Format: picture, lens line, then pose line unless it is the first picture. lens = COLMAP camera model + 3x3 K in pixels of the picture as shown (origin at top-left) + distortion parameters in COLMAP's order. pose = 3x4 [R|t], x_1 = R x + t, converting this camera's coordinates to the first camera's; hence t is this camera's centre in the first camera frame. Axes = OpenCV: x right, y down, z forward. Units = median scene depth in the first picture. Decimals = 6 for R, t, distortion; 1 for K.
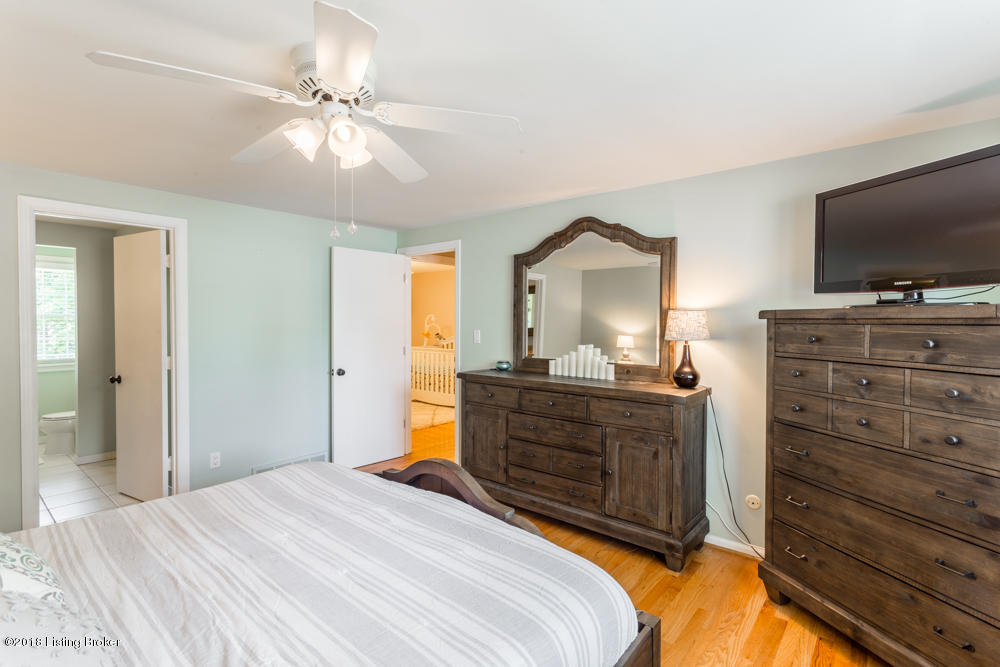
lens RADIAL K [[471.8, 0, 500.0], [0, 471.8, 327.0], [0, 0, 1]] dist [0.000580, 0.000398]
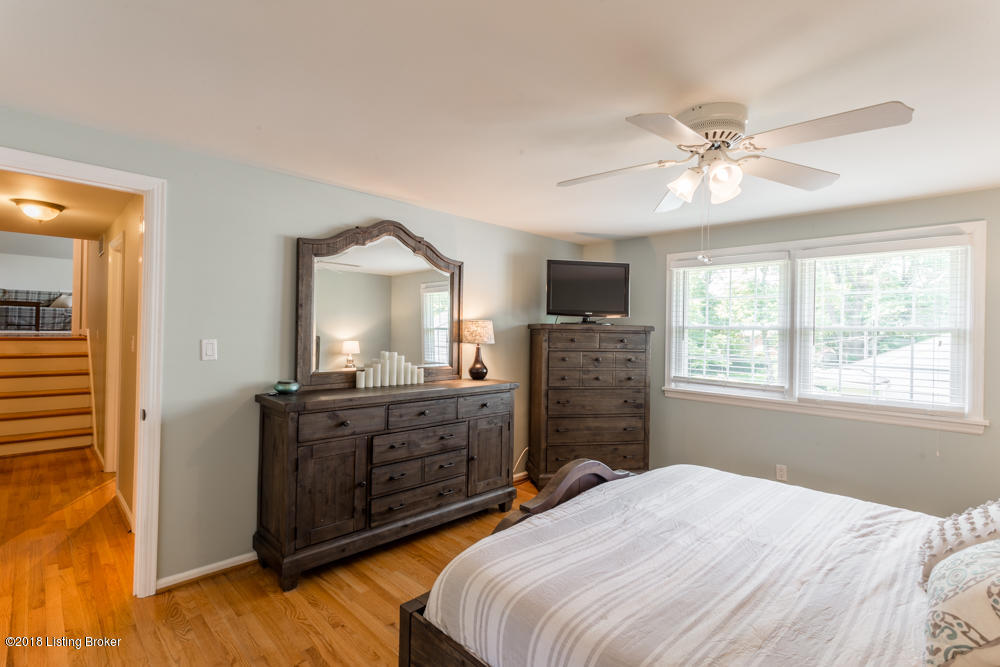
lens RADIAL K [[471.8, 0, 500.0], [0, 471.8, 327.0], [0, 0, 1]] dist [0.000580, 0.000398]
pose [[0.088400, 0.005833, 0.996068, -0.813270], [-0.006051, 0.999968, -0.005319, -0.009840], [-0.996067, -0.005557, 0.088433, 0.730652]]
